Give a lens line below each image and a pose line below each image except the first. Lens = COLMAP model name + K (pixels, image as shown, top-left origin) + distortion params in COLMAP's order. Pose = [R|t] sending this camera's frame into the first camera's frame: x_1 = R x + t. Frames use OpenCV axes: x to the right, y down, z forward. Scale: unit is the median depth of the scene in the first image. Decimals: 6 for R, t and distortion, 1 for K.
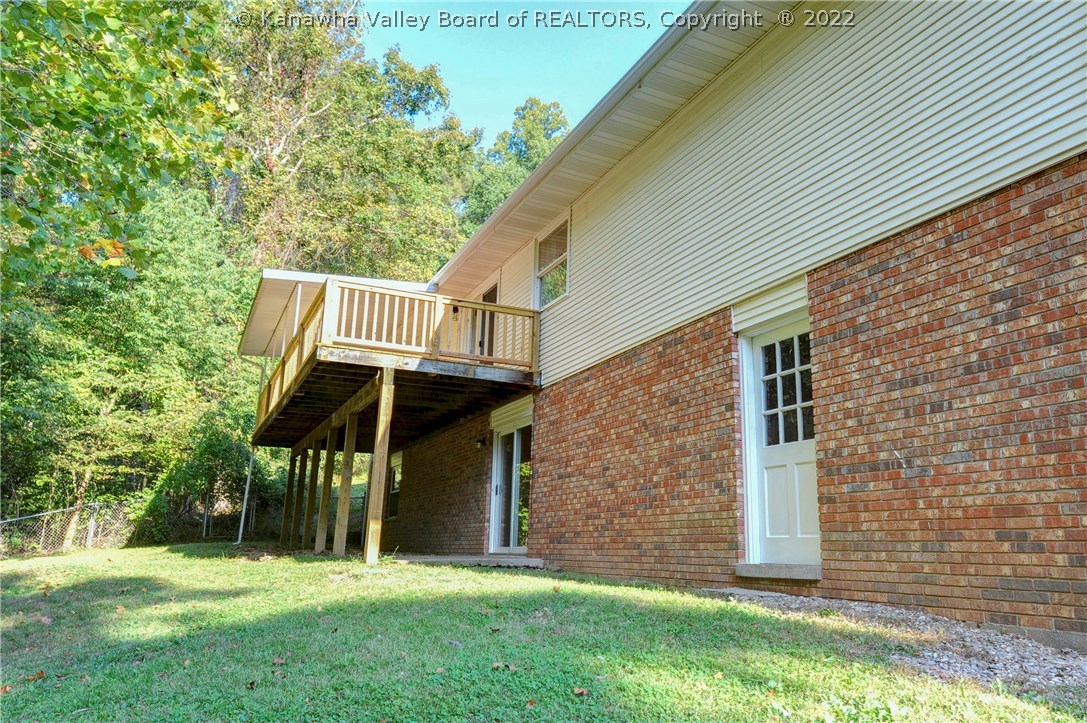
lens RADIAL K [[840.7, 0, 543.5], [0, 840.7, 361.5], [0, 0, 1]] dist [0.049912, -0.001127]
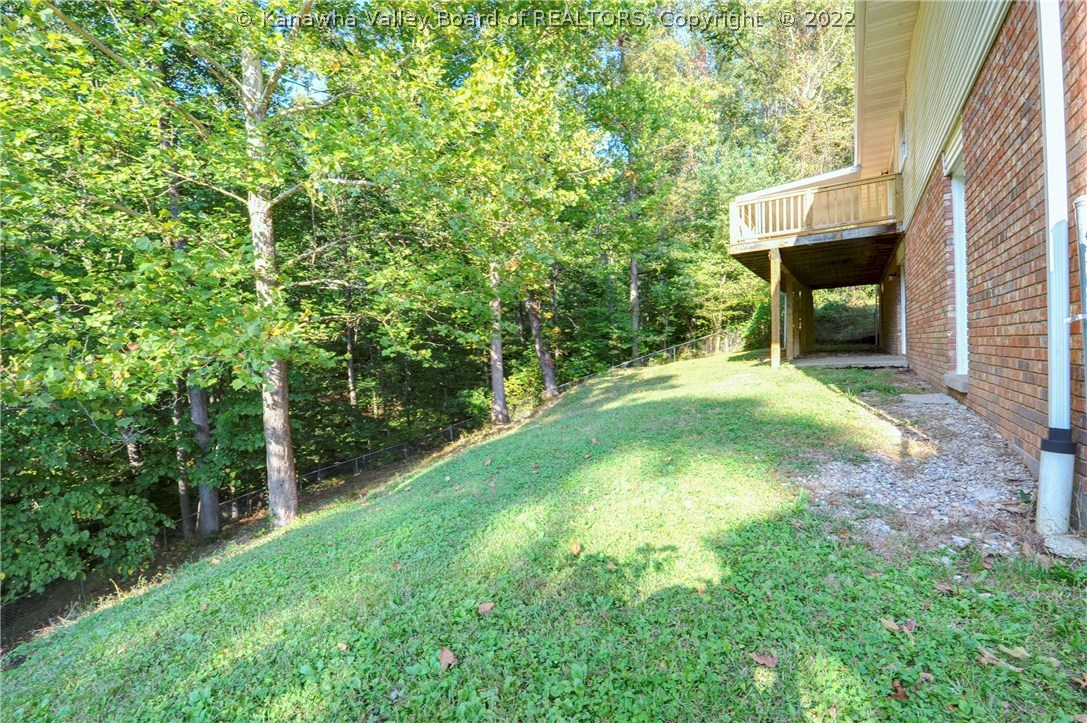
lens RADIAL K [[470.5, 0, 543.5], [0, 470.5, 361.5], [0, 0, 1]] dist [-0.000532, -0.000112]
pose [[0.558829, -0.033151, -0.828620, 0.293453], [0.240911, 0.962598, 0.123961, -0.002010], [0.793519, -0.268896, 0.545914, 0.107983]]
